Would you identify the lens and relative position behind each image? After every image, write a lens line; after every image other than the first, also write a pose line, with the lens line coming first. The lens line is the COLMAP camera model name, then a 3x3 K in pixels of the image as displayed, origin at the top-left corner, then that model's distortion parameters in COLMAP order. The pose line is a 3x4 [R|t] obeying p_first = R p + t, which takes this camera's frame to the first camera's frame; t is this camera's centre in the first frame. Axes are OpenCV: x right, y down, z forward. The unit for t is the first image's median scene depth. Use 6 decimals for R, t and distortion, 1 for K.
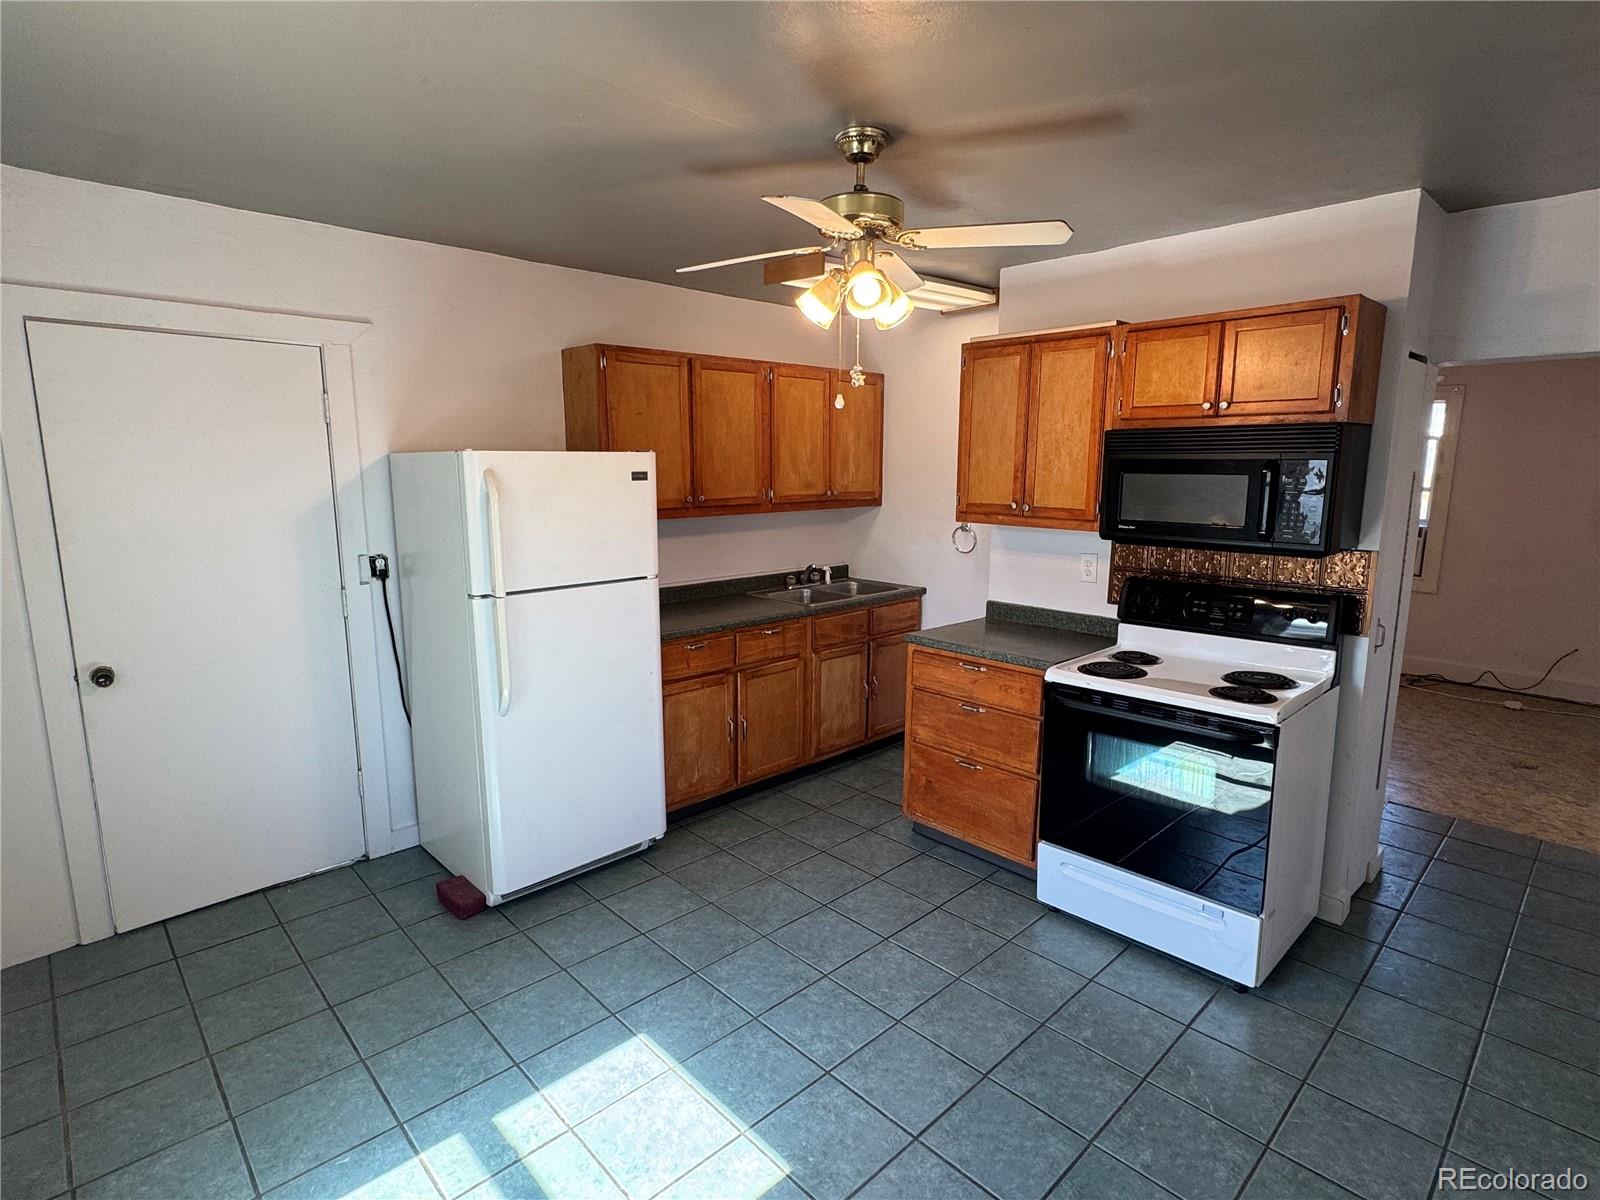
lens RADIAL K [[822.7, 0, 796.8], [0, 822.7, 604.4], [0, 0, 1]] dist [0.000378, 0.001200]
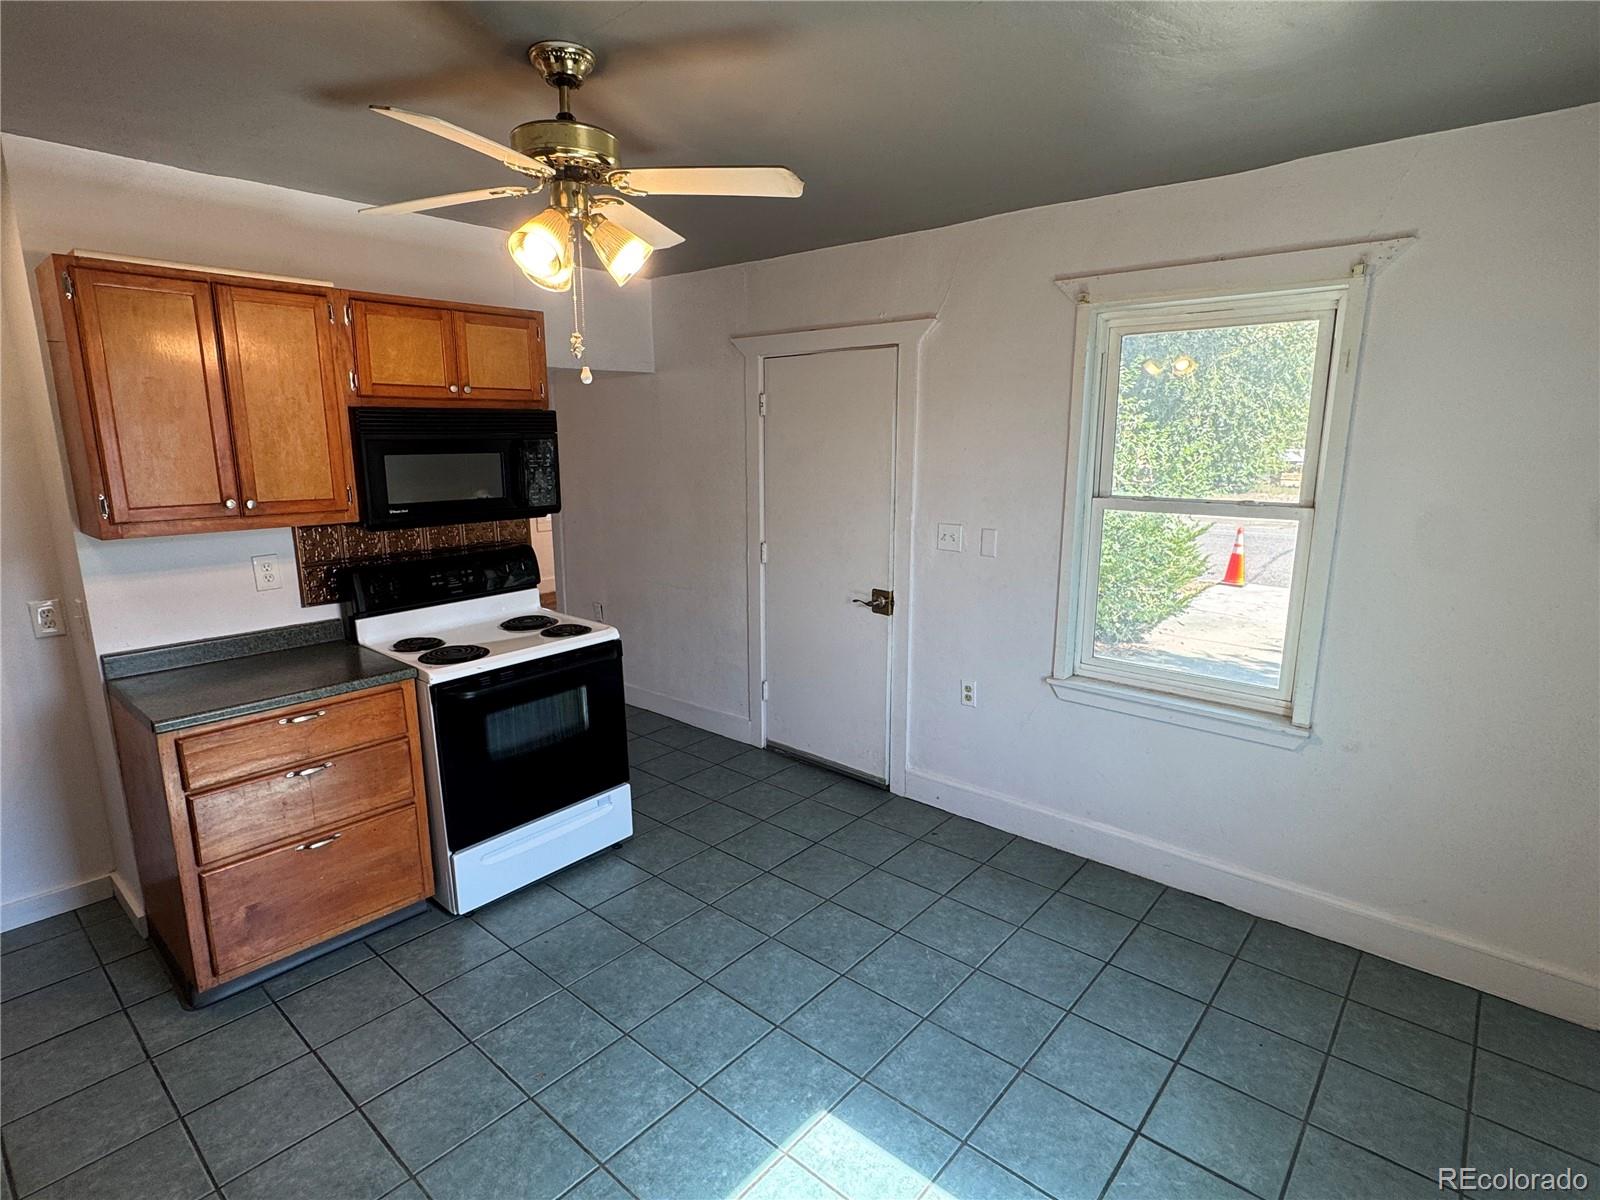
lens RADIAL K [[822.7, 0, 798.7], [0, 822.7, 597.7], [0, 0, 1]] dist [0.000378, 0.001200]
pose [[-0.097667, -0.196975, 0.975532, -0.608752], [0.171764, 0.962172, 0.211474, -0.123423], [-0.980285, 0.188215, -0.060139, 0.643508]]
